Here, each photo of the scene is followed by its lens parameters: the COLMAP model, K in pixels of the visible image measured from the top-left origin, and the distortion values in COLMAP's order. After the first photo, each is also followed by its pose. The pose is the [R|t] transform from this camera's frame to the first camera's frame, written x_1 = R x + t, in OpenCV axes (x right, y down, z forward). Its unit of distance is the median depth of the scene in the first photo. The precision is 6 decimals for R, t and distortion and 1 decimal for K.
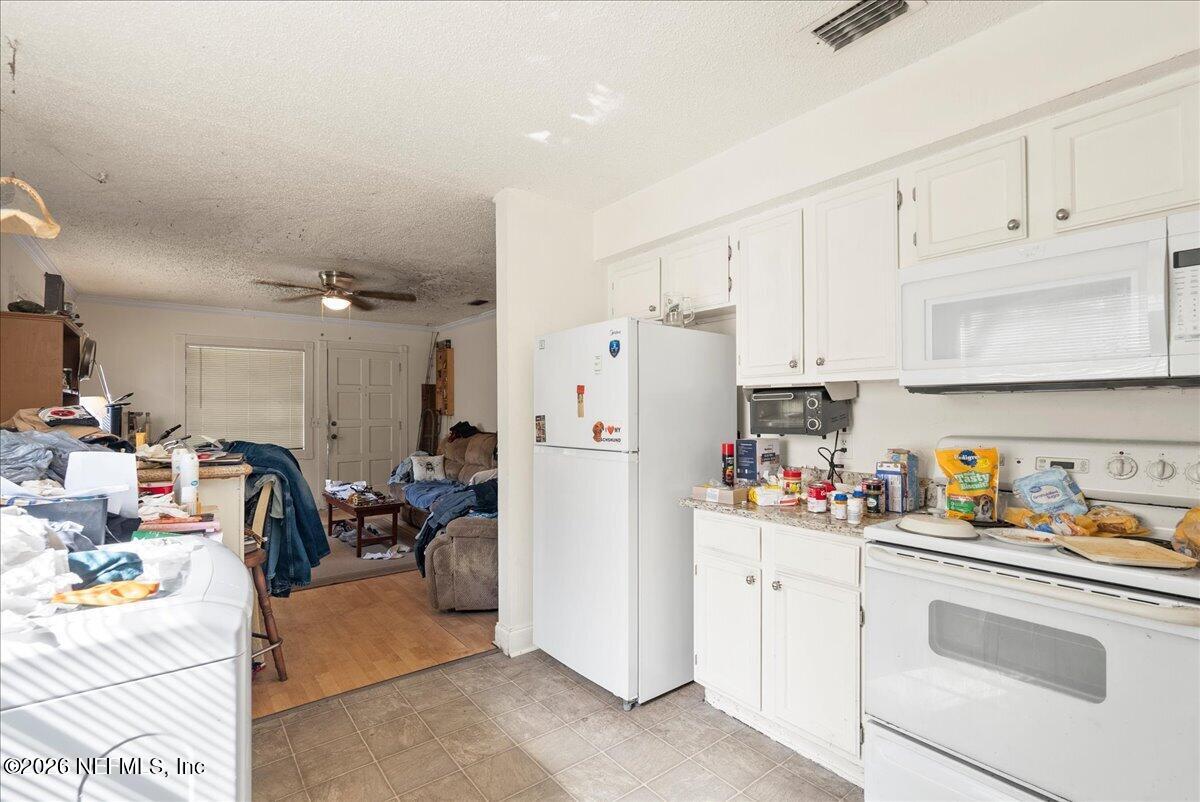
lens RADIAL K [[538.3, 0, 599.8], [0, 538.3, 405.9], [0, 0, 1]] dist [-0.015201, 0.000717]
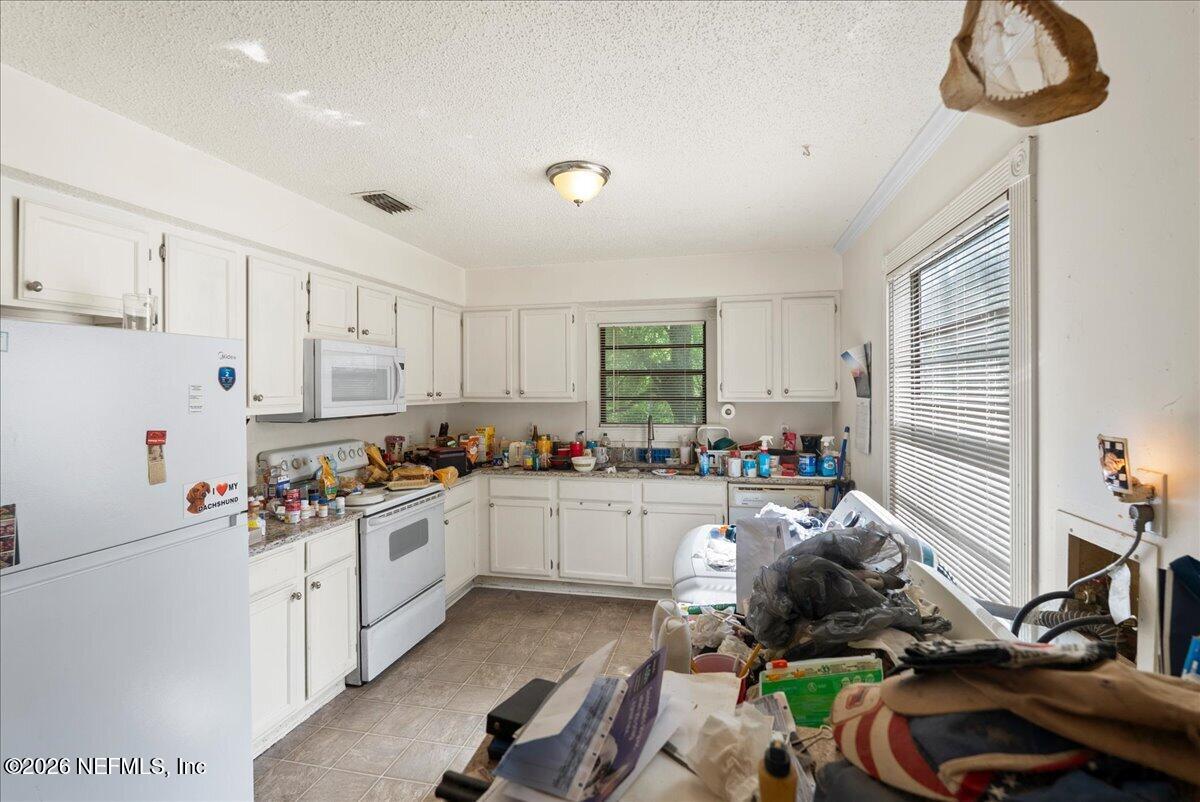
lens RADIAL K [[600.0, 0, 595.3], [0, 600.0, 390.9], [0, 0, 1]] dist [-0.000120, -0.000180]
pose [[-0.618698, -0.005654, 0.785609, -0.911373], [-0.000981, 0.999979, 0.006425, -0.092329], [-0.785628, 0.003204, -0.618690, 1.085899]]
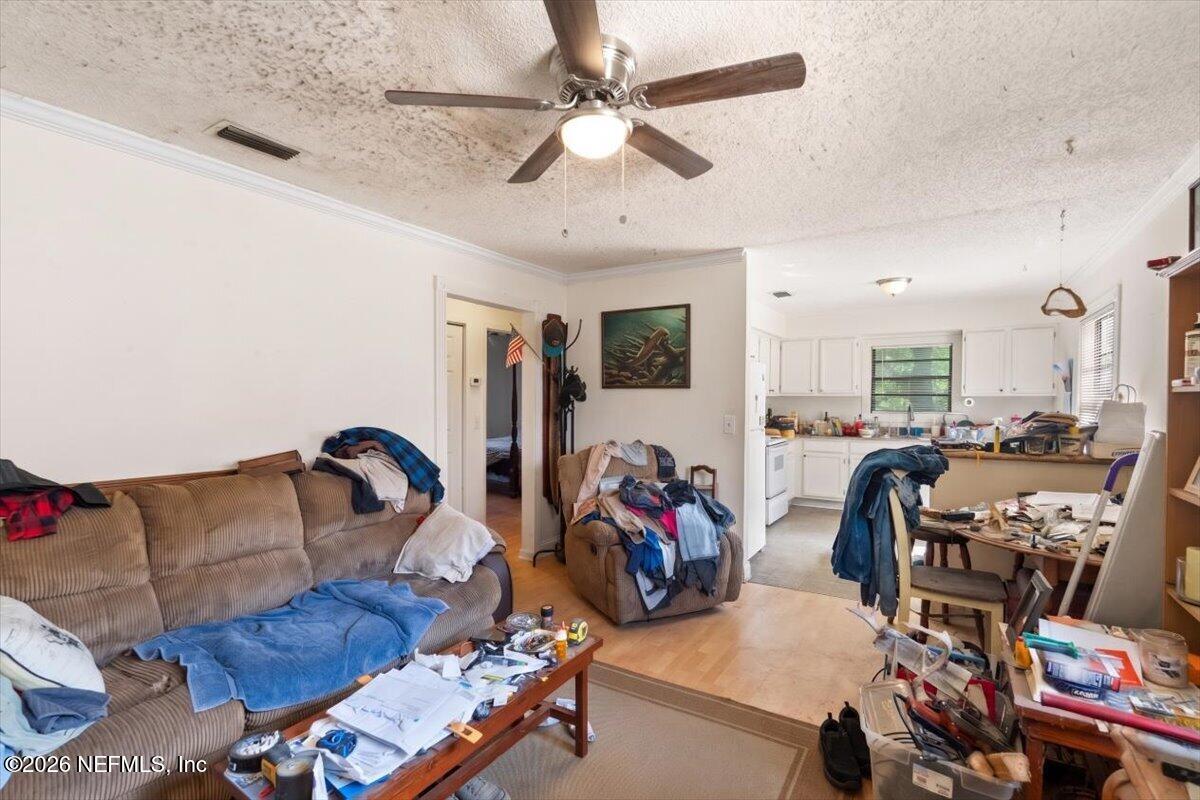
lens RADIAL K [[538.3, 0, 595.4], [0, 538.3, 410.1], [0, 0, 1]] dist [-0.015201, 0.000717]
pose [[-0.292902, -0.030191, 0.955666, -1.606394], [-0.007045, 0.999542, 0.029418, -0.045621], [-0.956117, 0.001884, -0.292980, 2.044871]]
